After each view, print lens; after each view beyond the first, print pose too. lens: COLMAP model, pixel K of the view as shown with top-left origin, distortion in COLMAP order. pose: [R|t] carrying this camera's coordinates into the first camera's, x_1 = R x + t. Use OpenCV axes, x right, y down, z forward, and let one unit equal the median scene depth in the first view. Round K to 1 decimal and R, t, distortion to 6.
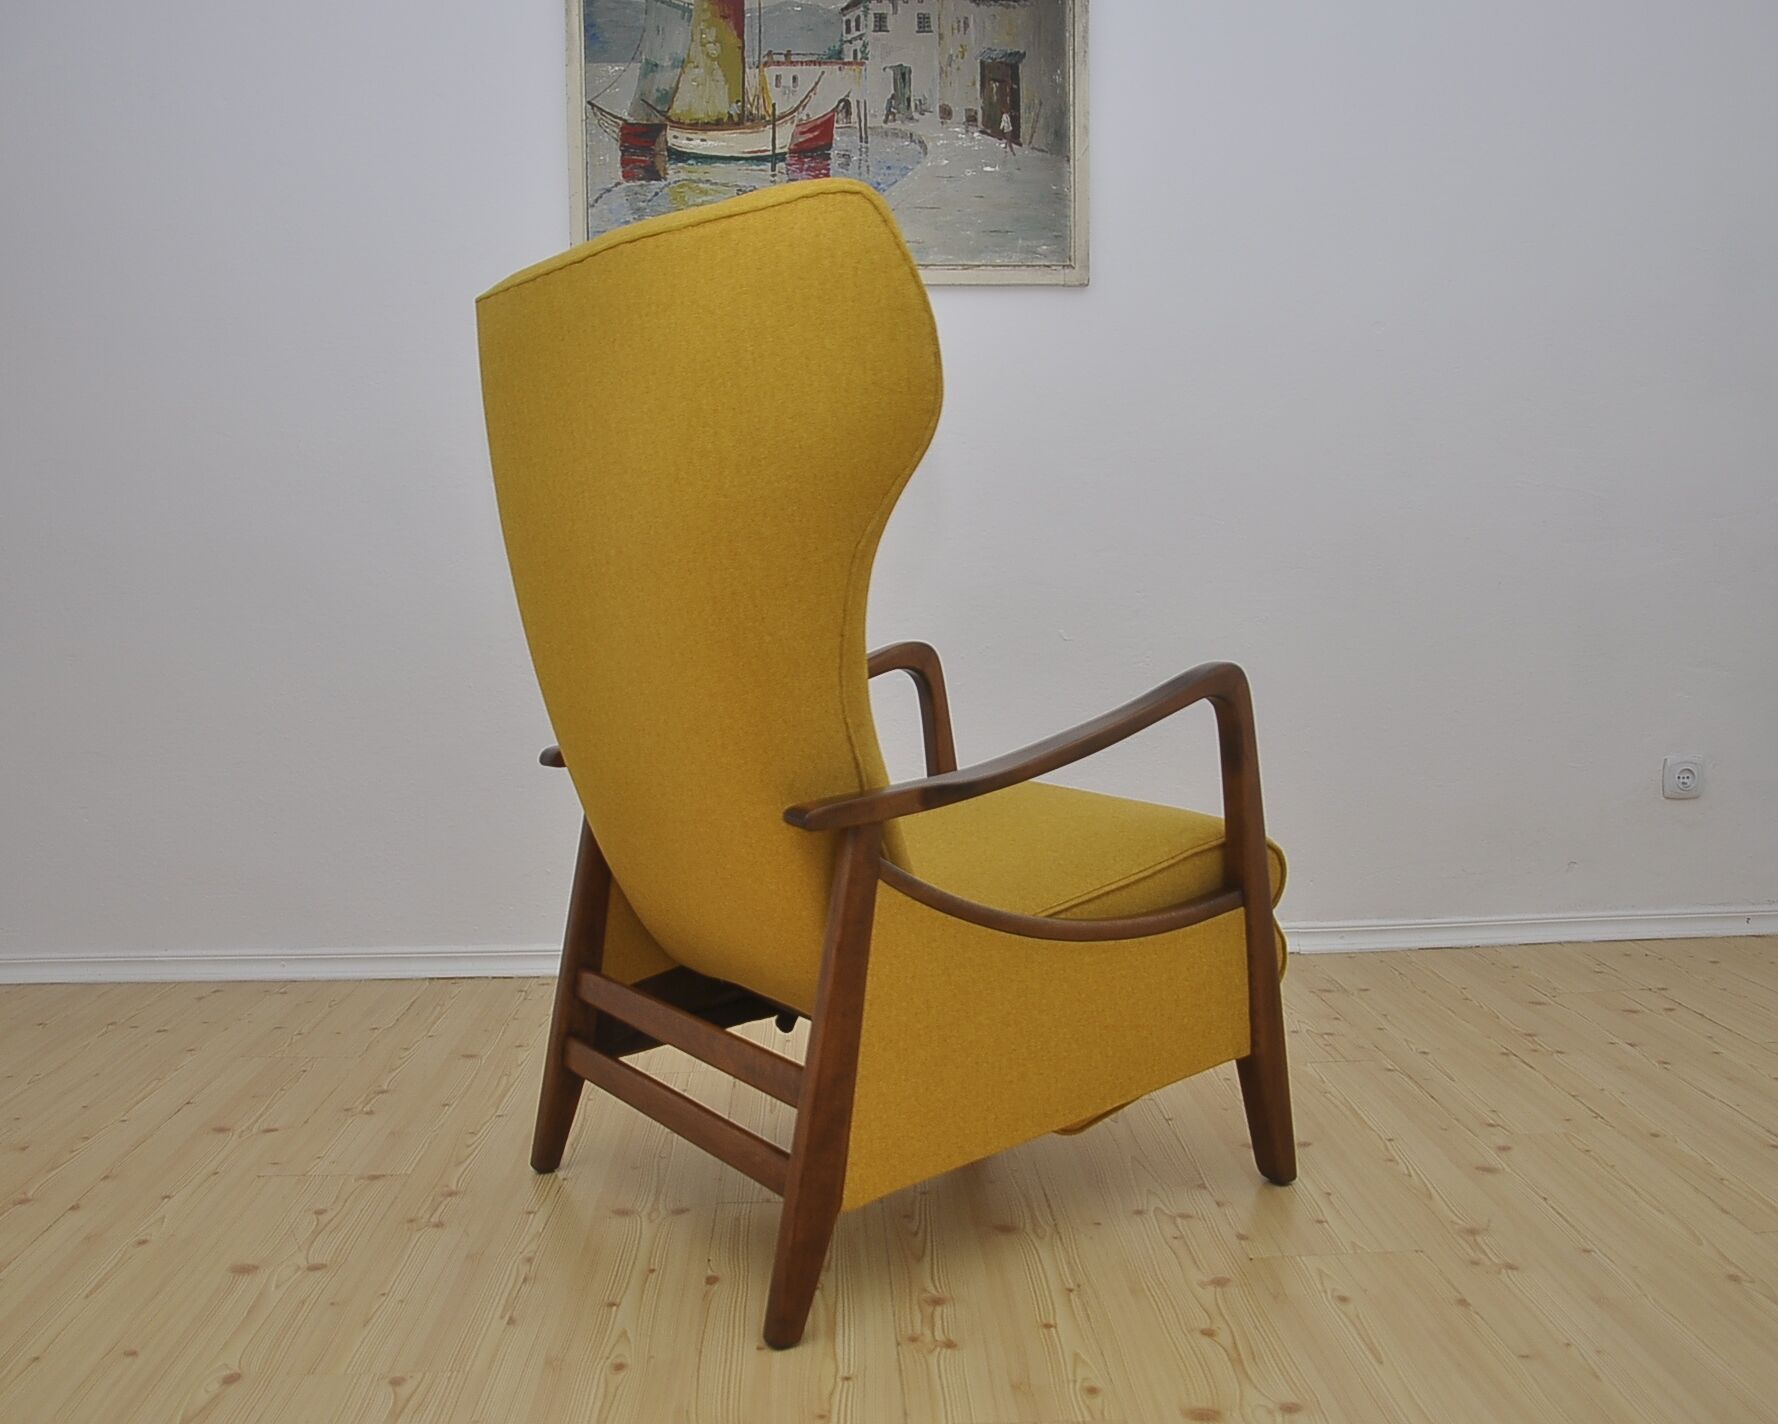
lens RADIAL K [[1668.7, 0, 893.8], [0, 1668.7, 784.0], [0, 0, 1]] dist [-0.143928, 0.095623]
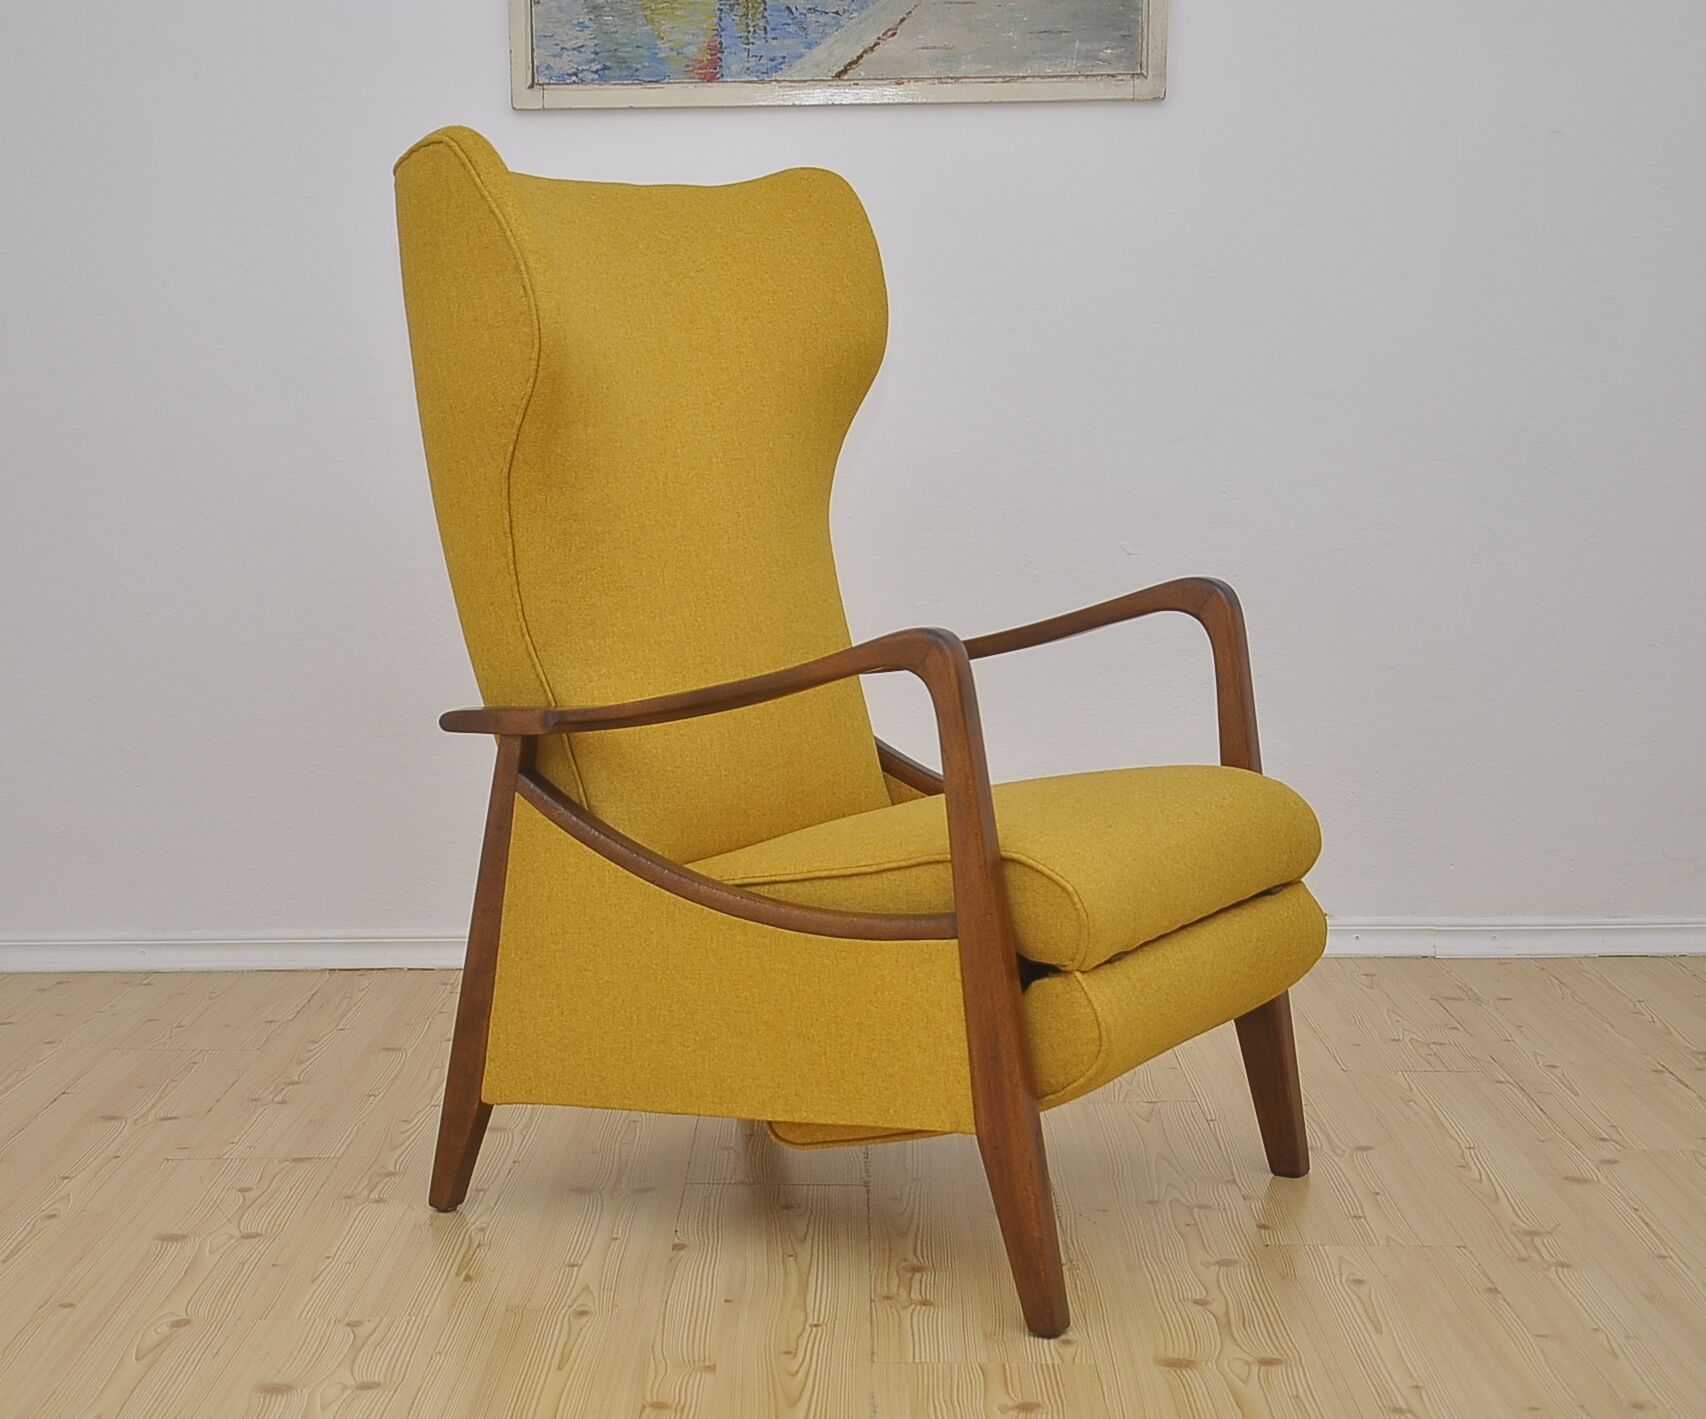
lens RADIAL K [[2722.6, 0, 781.4], [0, 2722.6, 776.1], [0, 0, 1]] dist [0.086277, 0.201118]
pose [[0.997405, 0.010607, -0.071206, 0.033874], [-0.010205, 0.999930, 0.006007, 0.014235], [0.071264, -0.005265, 0.997444, -0.332239]]
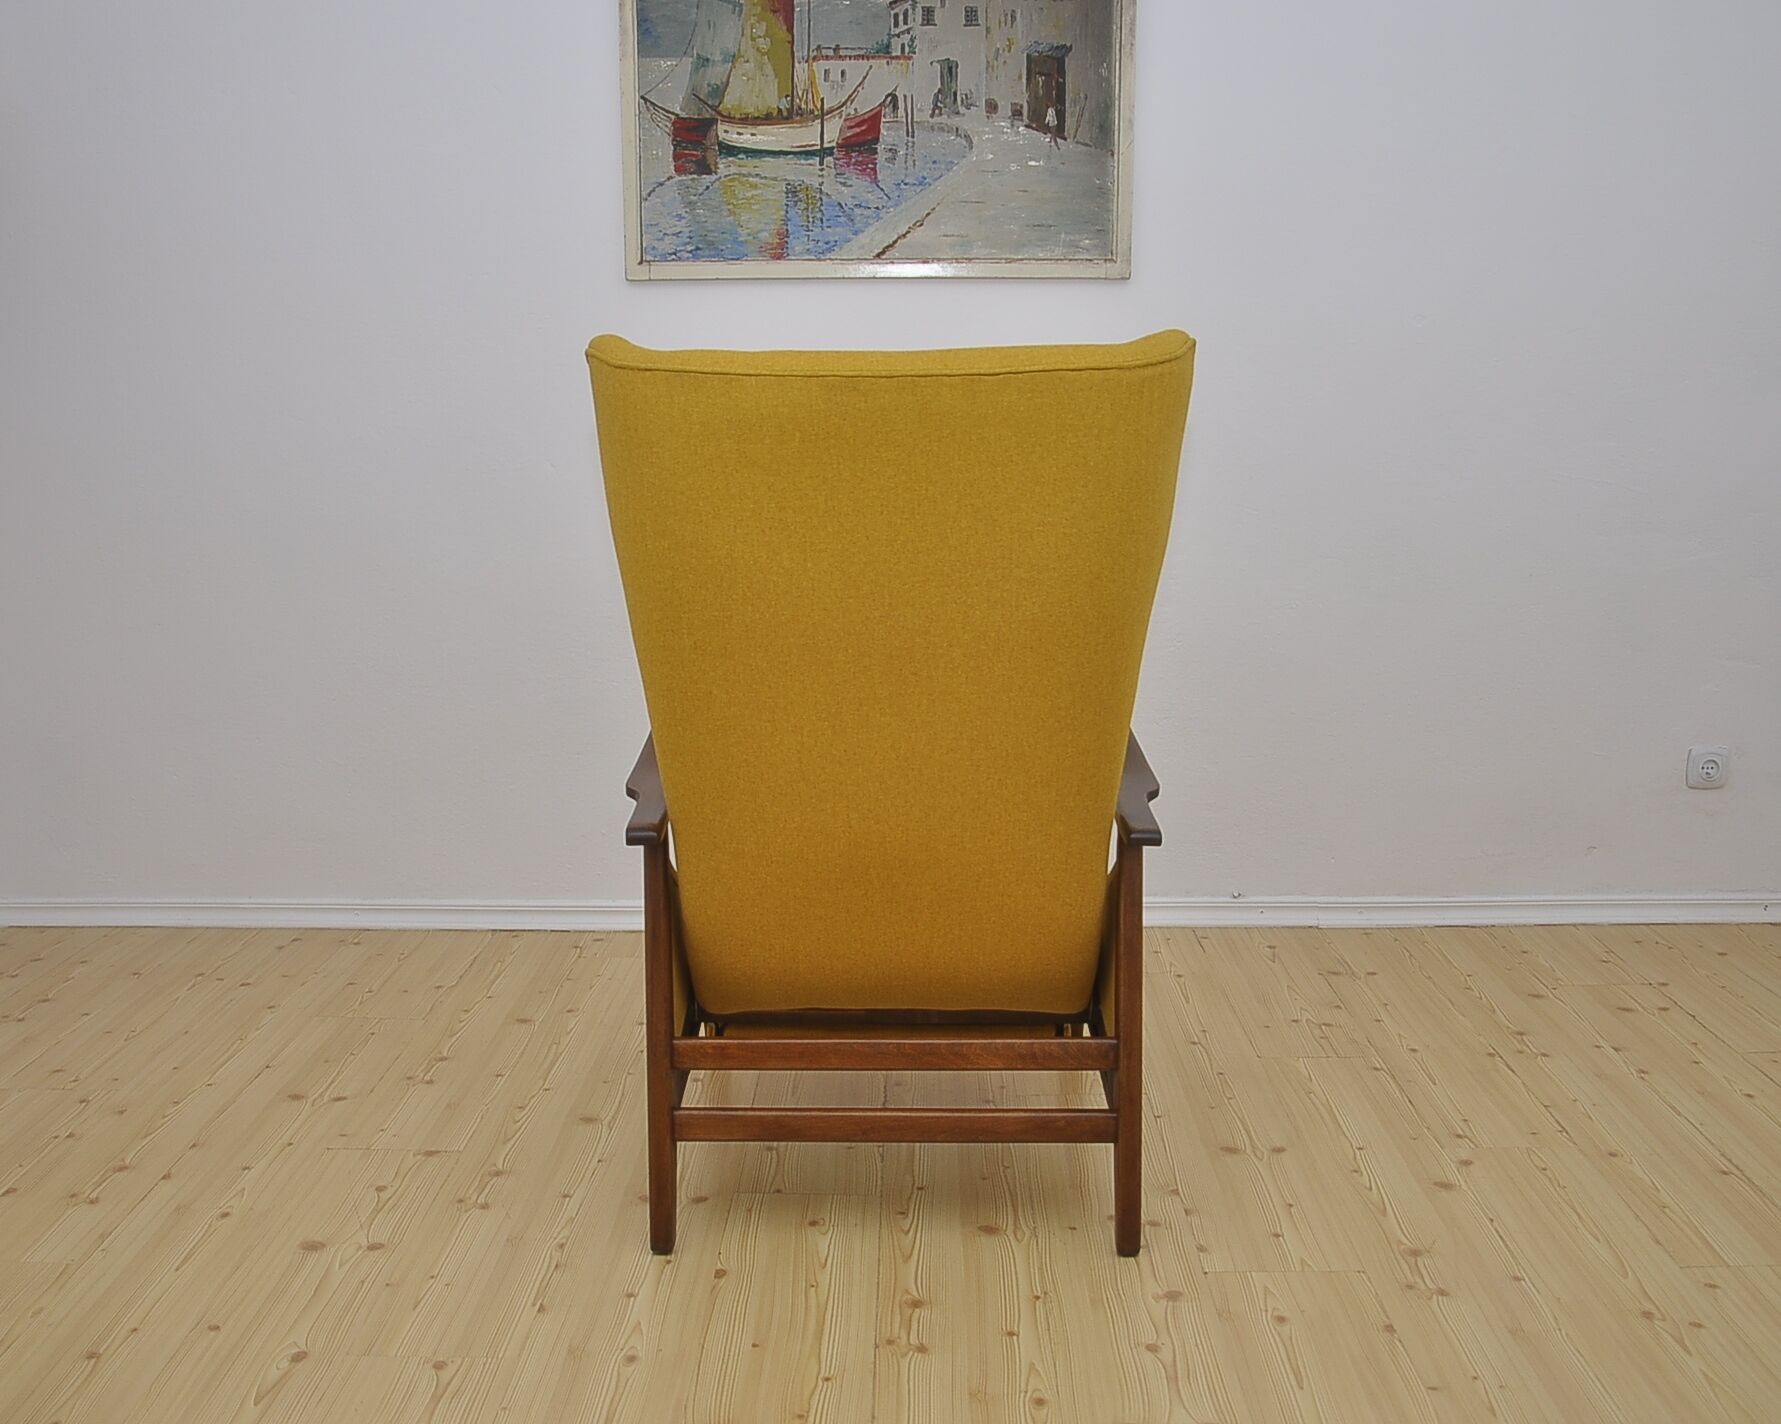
lens RADIAL K [[1687.9, 0, 885.9], [0, 1687.9, 784.7], [0, 0, 1]] dist [-0.136634, 0.089668]
pose [[0.997920, 0.024560, -0.059595, 0.038240], [-0.019226, 0.995892, 0.088487, -0.082673], [0.061524, -0.087158, 0.994293, -0.061075]]
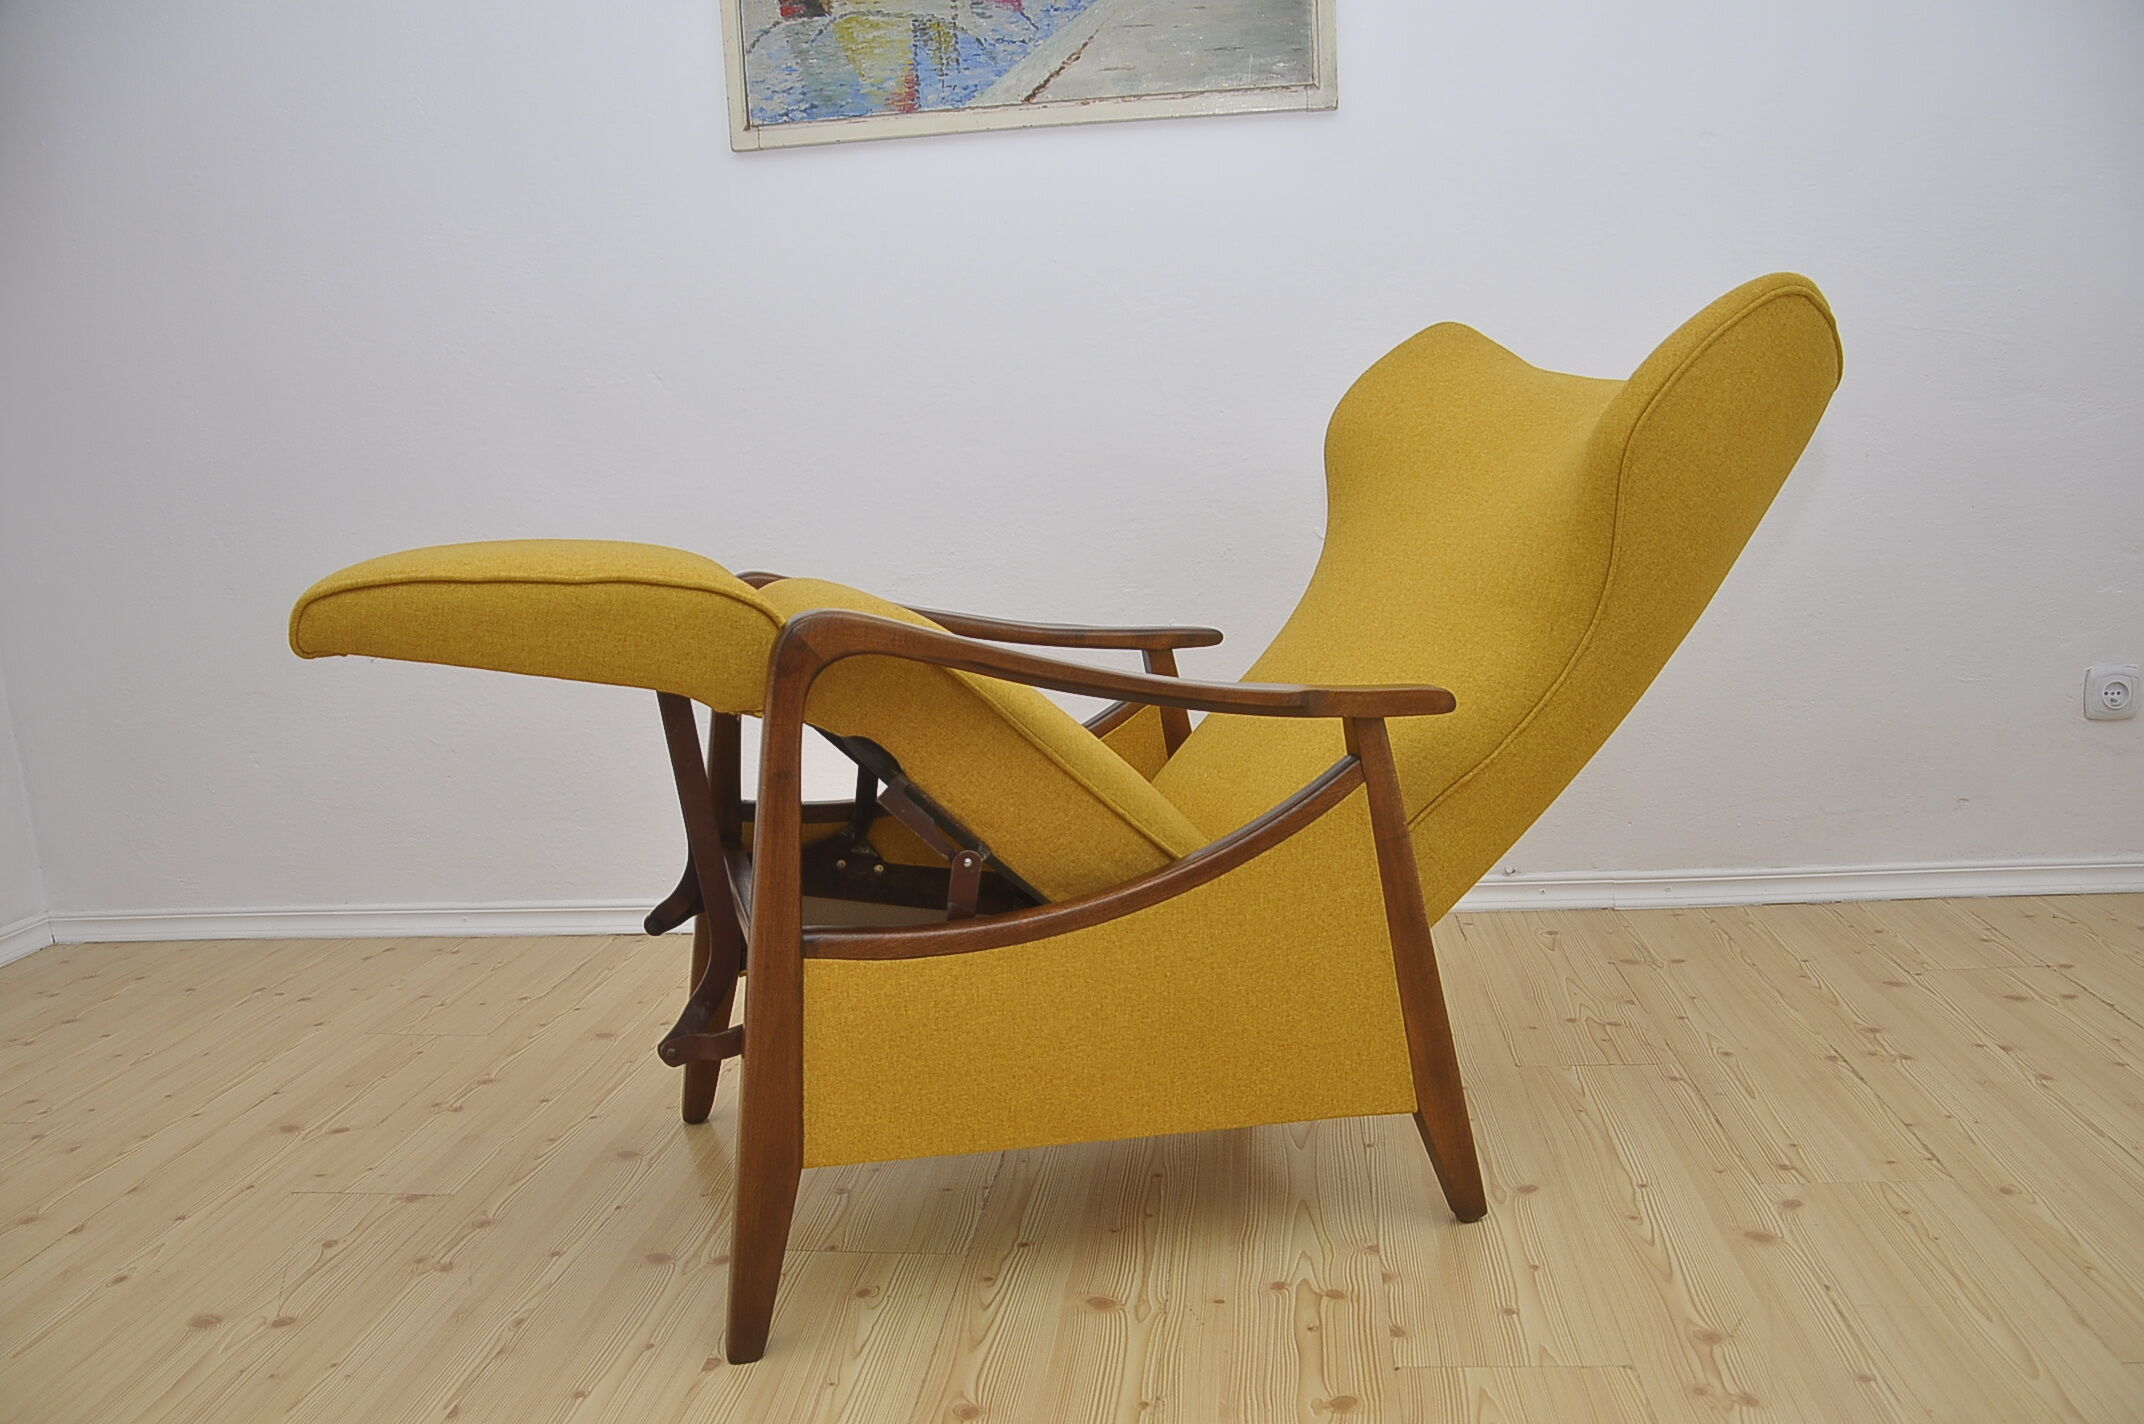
lens RADIAL K [[1691.9, 0, 1077.8], [0, 1691.9, 783.3], [0, 0, 1]] dist [-0.137920, 0.104831]
pose [[0.988111, -0.006590, -0.153603, 0.119074], [0.016462, 0.997873, 0.063081, -0.020480], [0.152860, -0.064859, 0.986117, 0.145611]]
